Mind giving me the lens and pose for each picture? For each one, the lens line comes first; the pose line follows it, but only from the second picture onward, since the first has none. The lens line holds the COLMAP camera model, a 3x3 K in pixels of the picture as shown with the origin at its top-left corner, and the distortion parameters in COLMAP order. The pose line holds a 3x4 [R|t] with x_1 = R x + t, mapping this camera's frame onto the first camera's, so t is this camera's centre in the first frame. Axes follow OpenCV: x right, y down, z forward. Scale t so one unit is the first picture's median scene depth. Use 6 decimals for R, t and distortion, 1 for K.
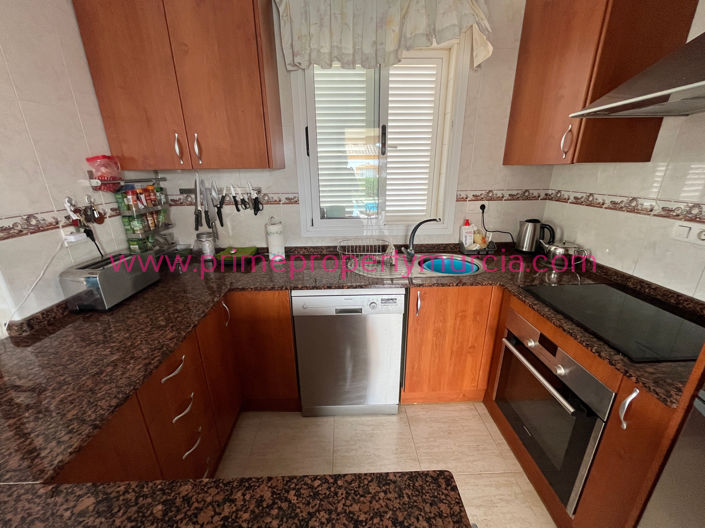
lens RADIAL K [[284.3, 0, 351.2], [0, 284.3, 264.2], [0, 0, 1]] dist [-0.003507, -0.000455]
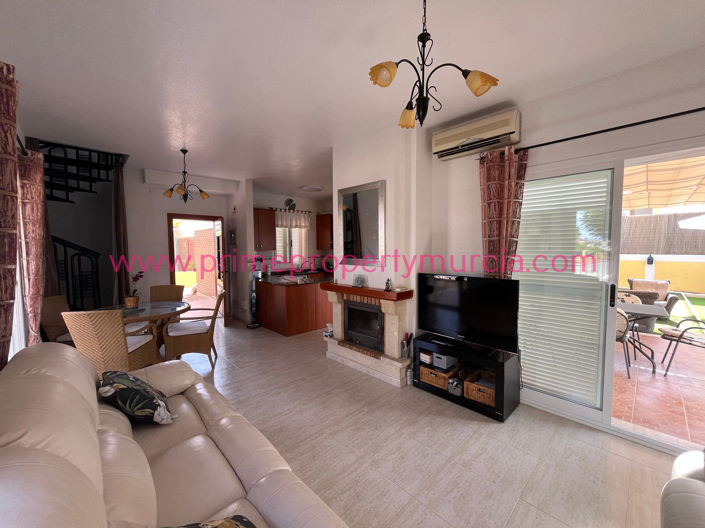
lens RADIAL K [[284.3, 0, 351.2], [0, 284.3, 264.2], [0, 0, 1]] dist [-0.003507, -0.000455]
pose [[0.739695, -0.033625, 0.672102, -2.046270], [0.210859, 0.960036, -0.184035, 0.785637], [-0.639054, 0.277848, 0.717224, -2.425868]]
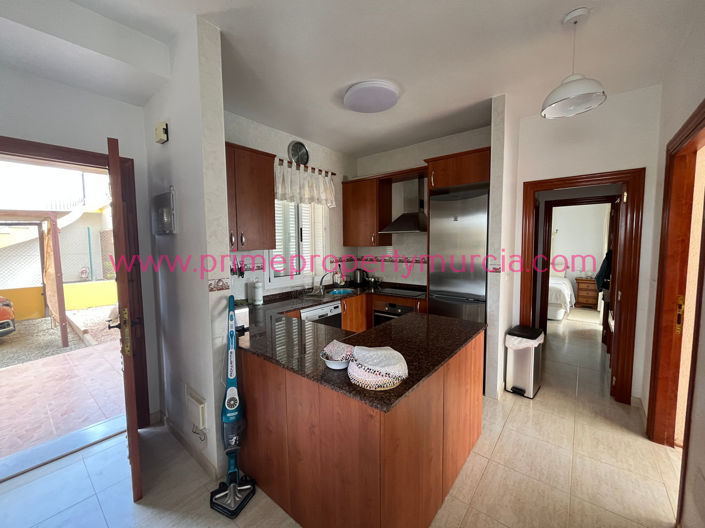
lens RADIAL K [[284.3, 0, 351.2], [0, 284.3, 264.2], [0, 0, 1]] dist [-0.003507, -0.000455]
pose [[0.654666, -0.051675, 0.754150, -1.206593], [0.239629, 0.960393, -0.142211, 0.127987], [-0.716931, 0.273817, 0.641119, -0.480177]]
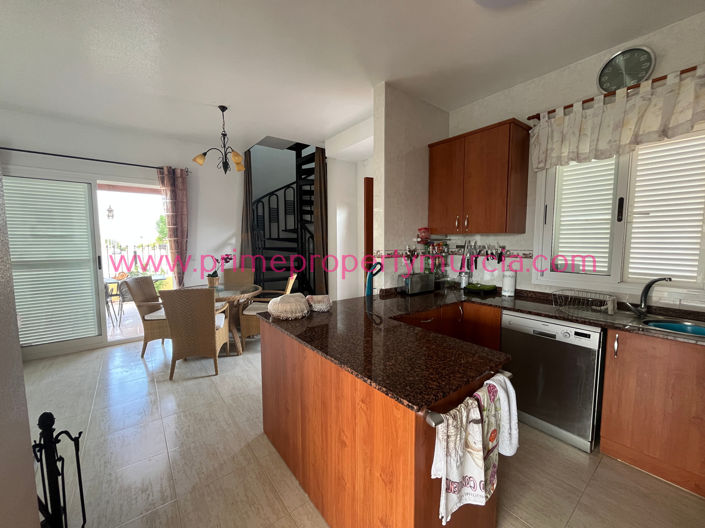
lens RADIAL K [[284.3, 0, 351.2], [0, 284.3, 264.2], [0, 0, 1]] dist [-0.003507, -0.000455]
pose [[0.587651, 0.080629, -0.805087, 0.435196], [-0.259712, 0.961168, -0.093309, 0.179237], [0.766300, 0.263924, 0.585772, -0.484405]]
